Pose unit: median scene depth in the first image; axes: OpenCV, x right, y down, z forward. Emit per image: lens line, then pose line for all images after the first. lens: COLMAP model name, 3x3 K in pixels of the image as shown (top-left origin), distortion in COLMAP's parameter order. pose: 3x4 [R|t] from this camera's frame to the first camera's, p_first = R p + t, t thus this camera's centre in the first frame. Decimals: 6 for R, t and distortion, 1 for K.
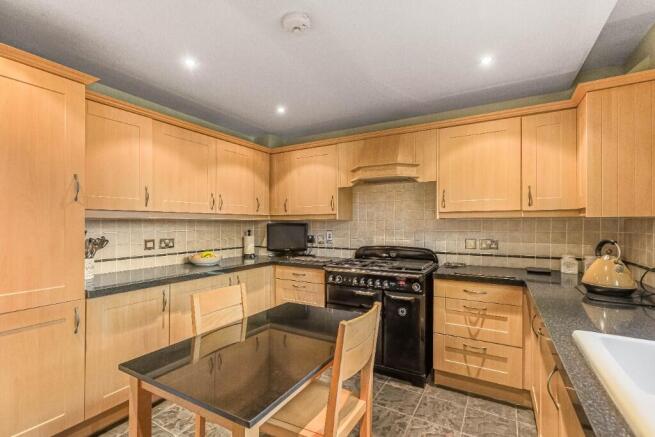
lens RADIAL K [[295.1, 0, 327.6], [0, 295.1, 221.4], [0, 0, 1]] dist [-0.003248, 0.002826]
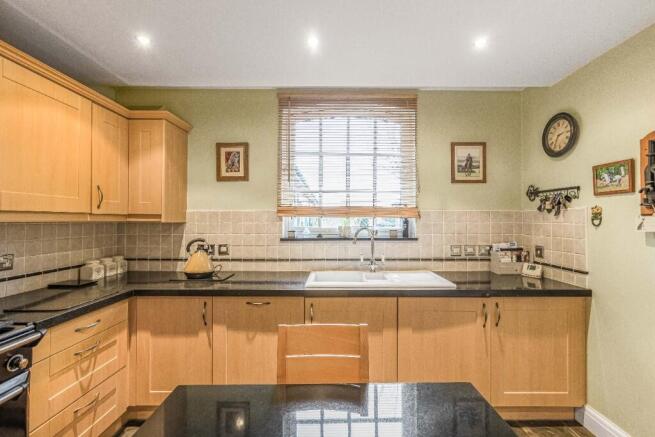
lens RADIAL K [[295.1, 0, 328.3], [0, 295.1, 217.5], [0, 0, 1]] dist [-0.003248, 0.002826]
pose [[-0.496089, 0.004028, 0.868263, -0.413067], [-0.004964, 0.999960, -0.007476, -0.022999], [-0.868258, -0.008019, -0.496049, 0.840037]]
